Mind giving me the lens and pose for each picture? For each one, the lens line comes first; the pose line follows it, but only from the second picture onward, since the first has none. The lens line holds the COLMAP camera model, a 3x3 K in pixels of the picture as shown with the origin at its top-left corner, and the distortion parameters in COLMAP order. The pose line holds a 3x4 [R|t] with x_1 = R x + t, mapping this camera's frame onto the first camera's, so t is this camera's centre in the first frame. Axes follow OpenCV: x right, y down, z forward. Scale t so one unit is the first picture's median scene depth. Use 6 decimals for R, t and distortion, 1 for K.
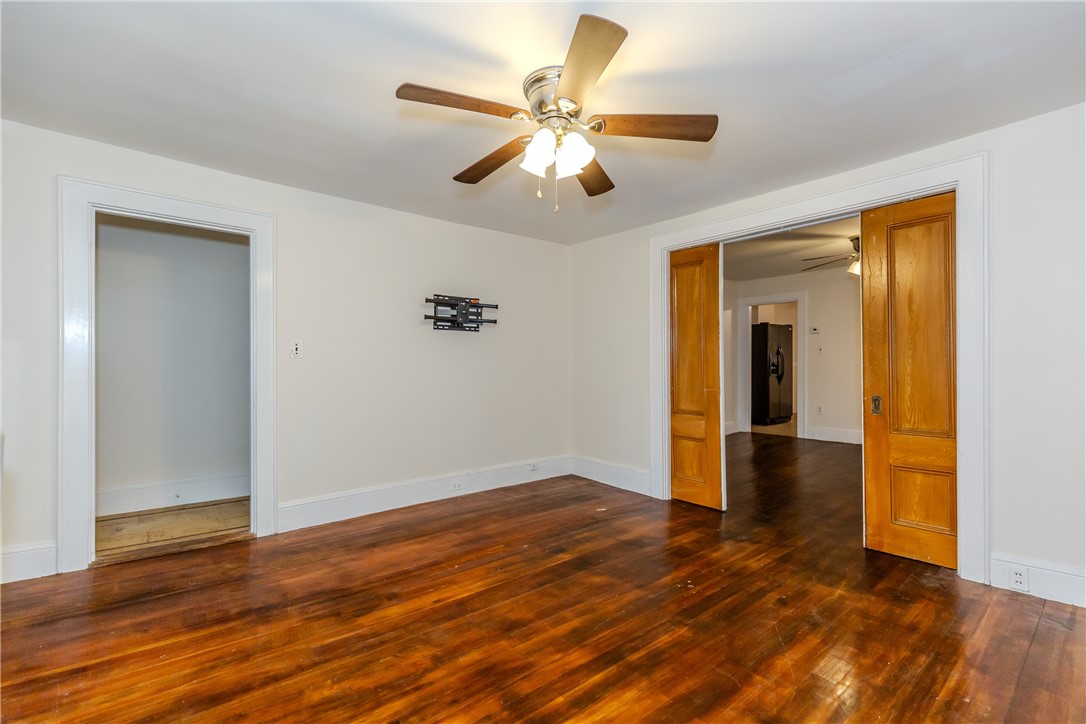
lens RADIAL K [[496.6, 0, 543.0], [0, 496.6, 362.0], [0, 0, 1]] dist [-0.003216, 0.000246]
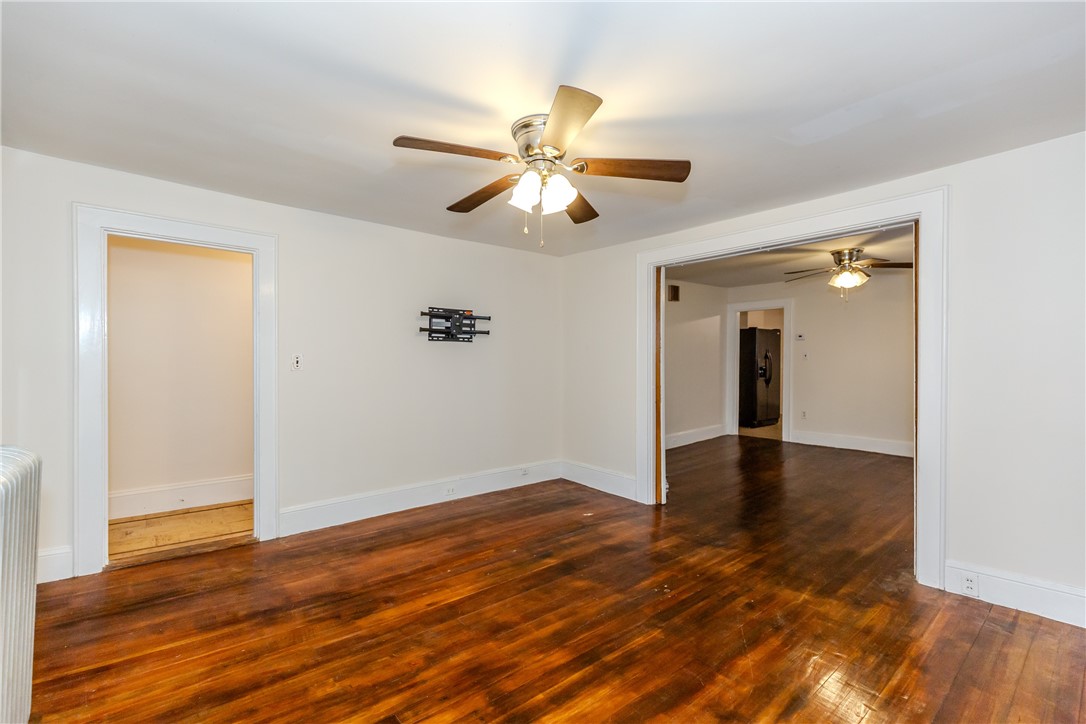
lens RADIAL K [[496.6, 0, 543.0], [0, 496.6, 362.0], [0, 0, 1]] dist [-0.003216, 0.000246]
pose [[0.999959, 0.005966, 0.006747, 0.022402], [-0.006041, 0.999919, 0.011168, -0.061861], [-0.006680, -0.011208, 0.999915, -0.078406]]
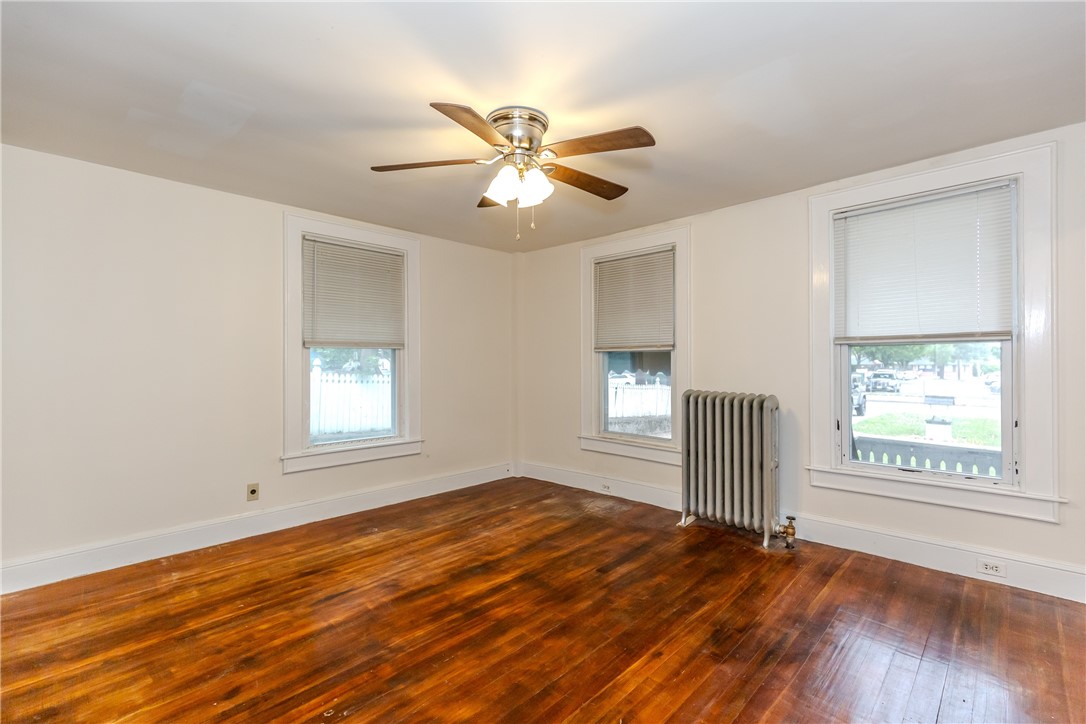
lens RADIAL K [[487.7, 0, 542.6], [0, 487.7, 357.1], [0, 0, 1]] dist [-0.000252, 0.000484]
pose [[-0.993632, 0.004521, -0.112582, 0.090725], [0.005473, 0.999952, -0.008149, -0.036990], [0.112540, -0.008713, -0.993609, 1.984190]]
